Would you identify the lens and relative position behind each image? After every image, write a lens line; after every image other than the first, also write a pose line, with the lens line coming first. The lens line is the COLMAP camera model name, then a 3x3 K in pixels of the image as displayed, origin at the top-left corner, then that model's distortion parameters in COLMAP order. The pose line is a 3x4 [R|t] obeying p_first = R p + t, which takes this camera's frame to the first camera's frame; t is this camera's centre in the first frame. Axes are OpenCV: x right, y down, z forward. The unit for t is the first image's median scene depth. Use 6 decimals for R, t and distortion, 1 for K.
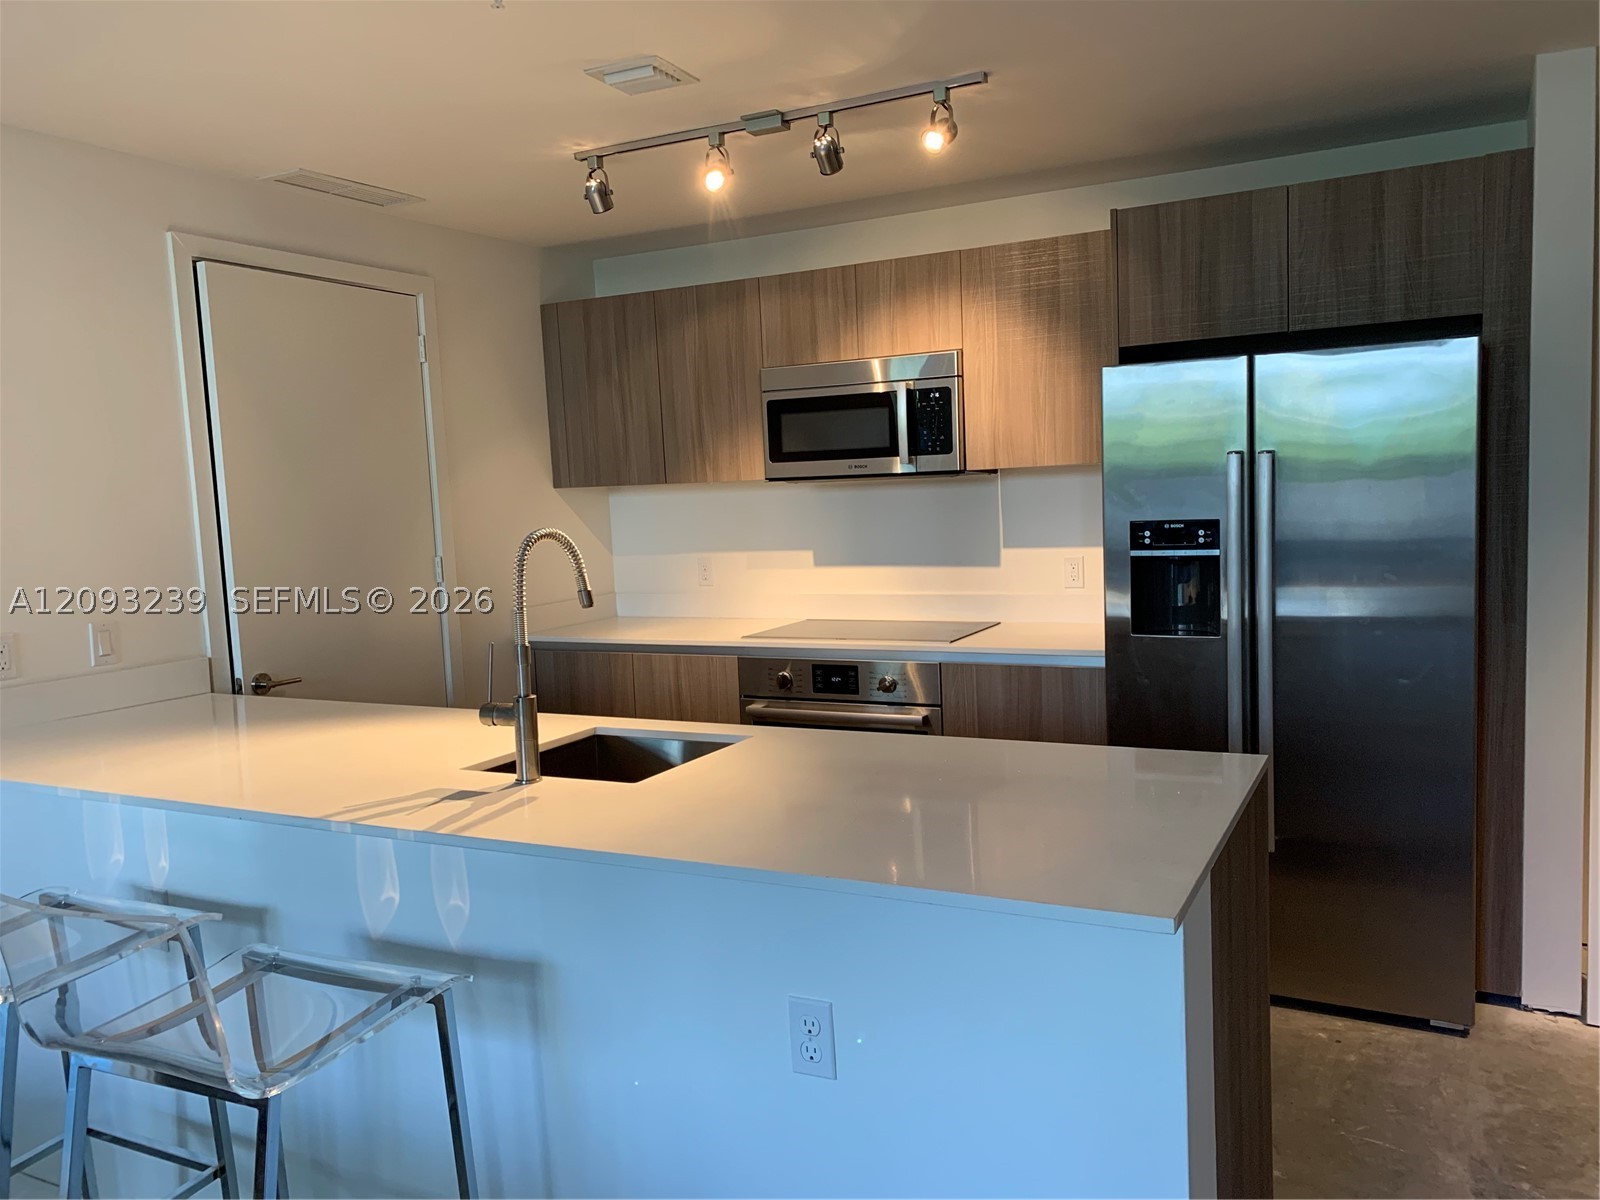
lens RADIAL K [[1222.5, 0, 800.0], [0, 1222.5, 600.0], [0, 0, 1]] dist [0.077897, -0.093954]
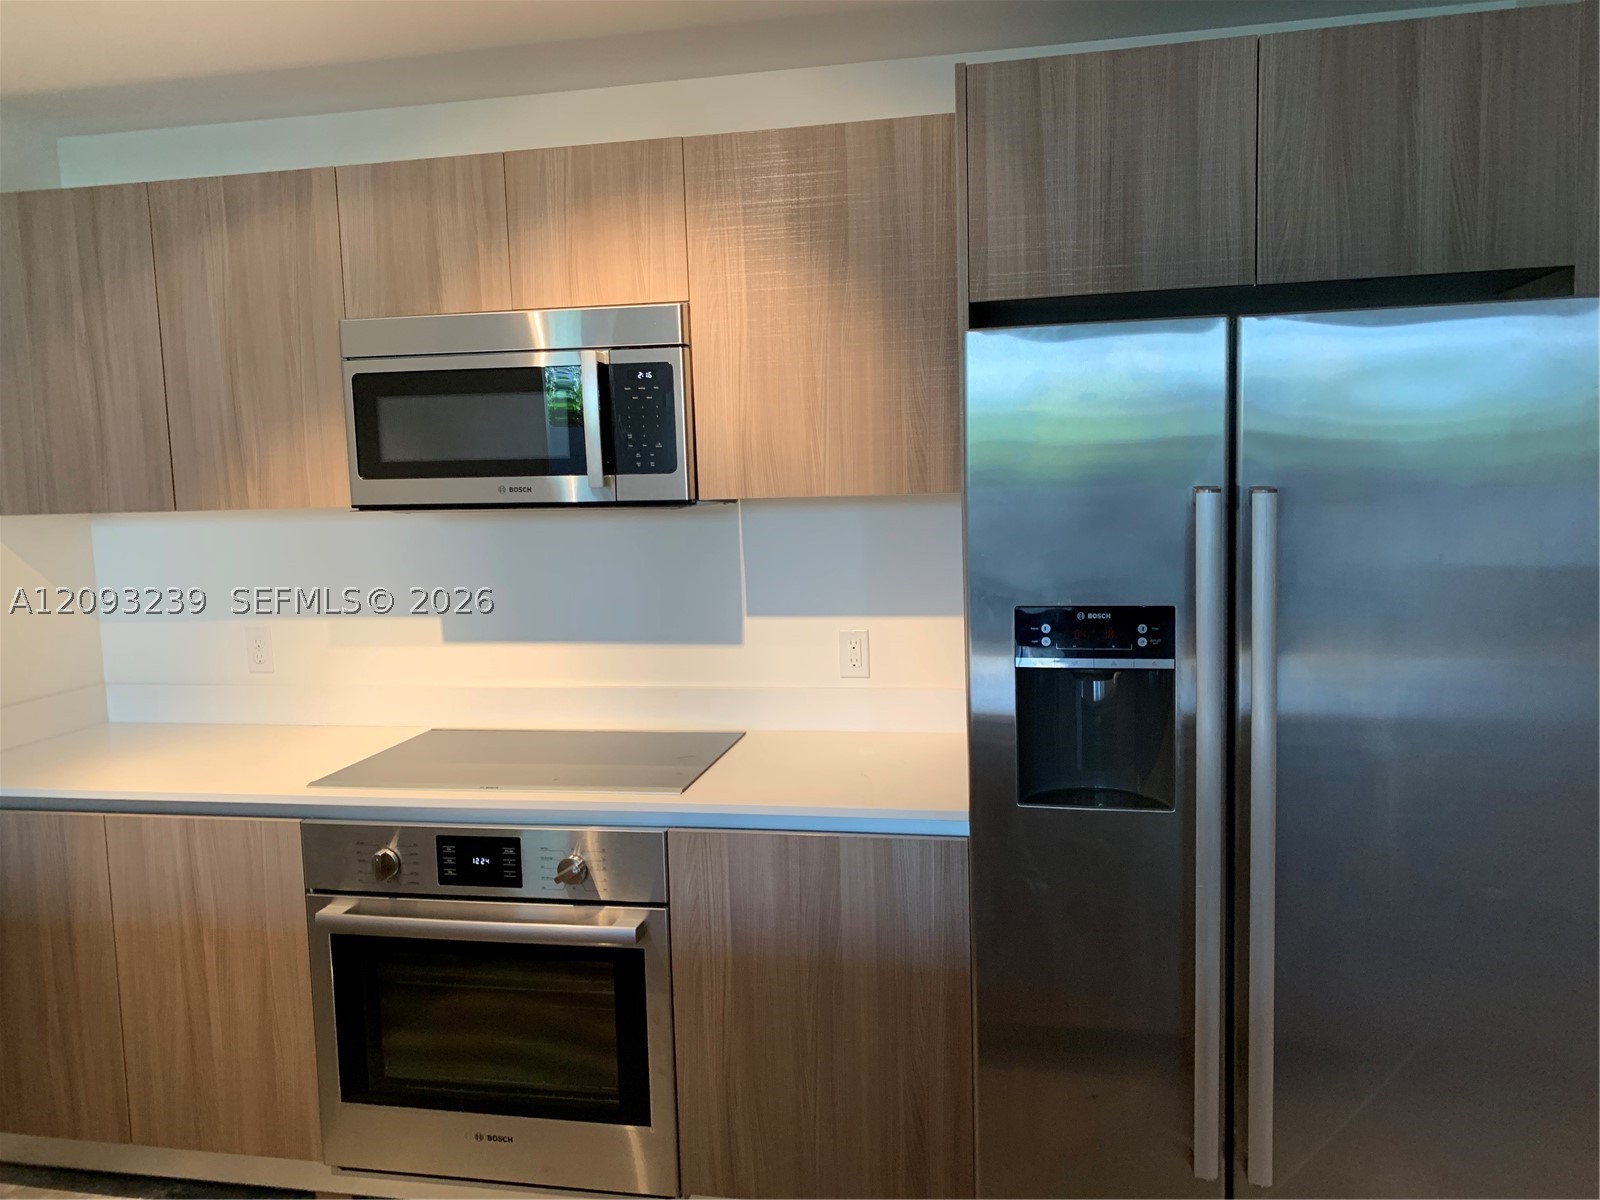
lens RADIAL K [[1222.5, 0, 800.0], [0, 1222.5, 600.0], [0, 0, 1]] dist [0.077897, -0.093954]
pose [[0.960736, -0.012566, 0.277179, 0.014490], [0.012584, 0.999919, 0.001714, -0.056499], [-0.277178, 0.001841, 0.960817, 0.398871]]
